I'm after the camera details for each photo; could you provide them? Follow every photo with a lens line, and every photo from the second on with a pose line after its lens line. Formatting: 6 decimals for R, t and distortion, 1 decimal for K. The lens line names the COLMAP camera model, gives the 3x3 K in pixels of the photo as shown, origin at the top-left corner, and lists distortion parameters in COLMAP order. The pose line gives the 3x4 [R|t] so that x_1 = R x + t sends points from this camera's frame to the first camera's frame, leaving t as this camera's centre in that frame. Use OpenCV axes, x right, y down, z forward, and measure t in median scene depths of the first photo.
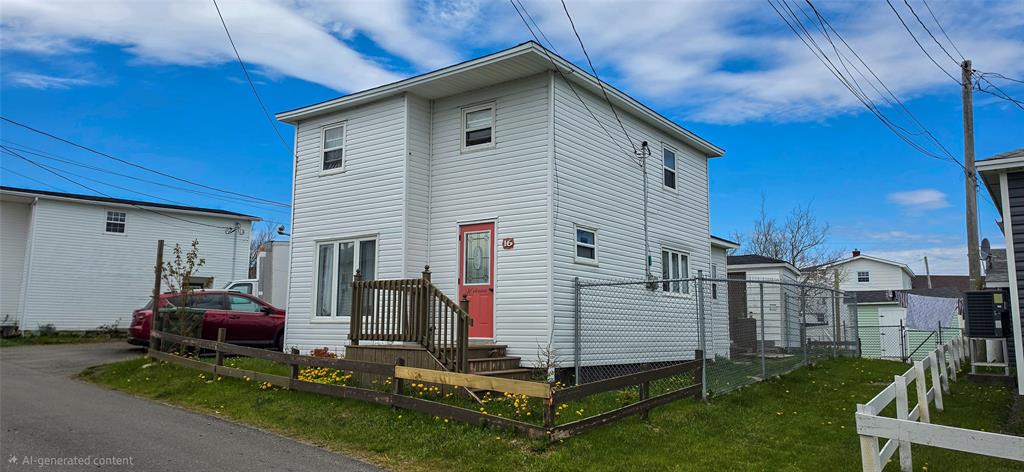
lens RADIAL K [[728.2, 0, 507.3], [0, 728.2, 236.7], [0, 0, 1]] dist [0.004648, -0.000654]
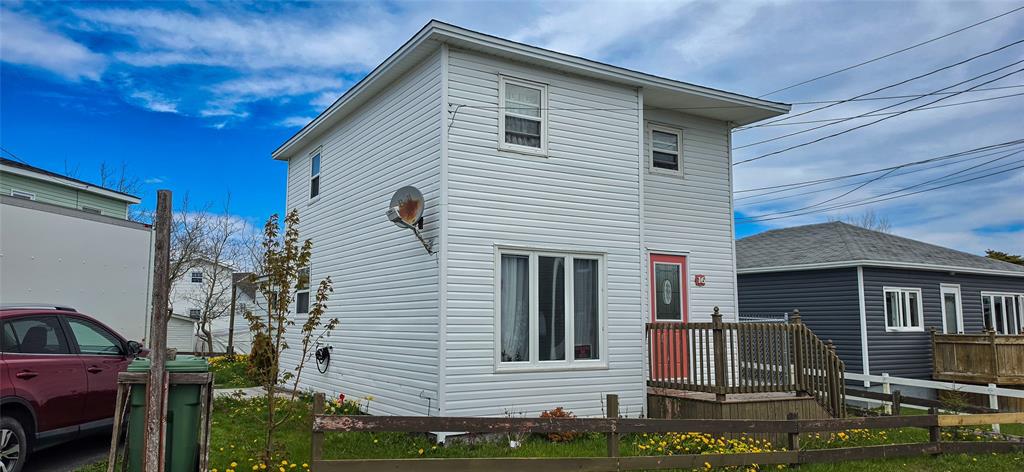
lens RADIAL K [[728.2, 0, 507.0], [0, 728.2, 233.3], [0, 0, 1]] dist [0.004648, -0.000654]
pose [[0.387614, 0.109374, 0.915310, -0.928404], [-0.118013, 0.990653, -0.068401, 0.040852], [-0.914237, -0.081506, 0.396899, 0.785123]]
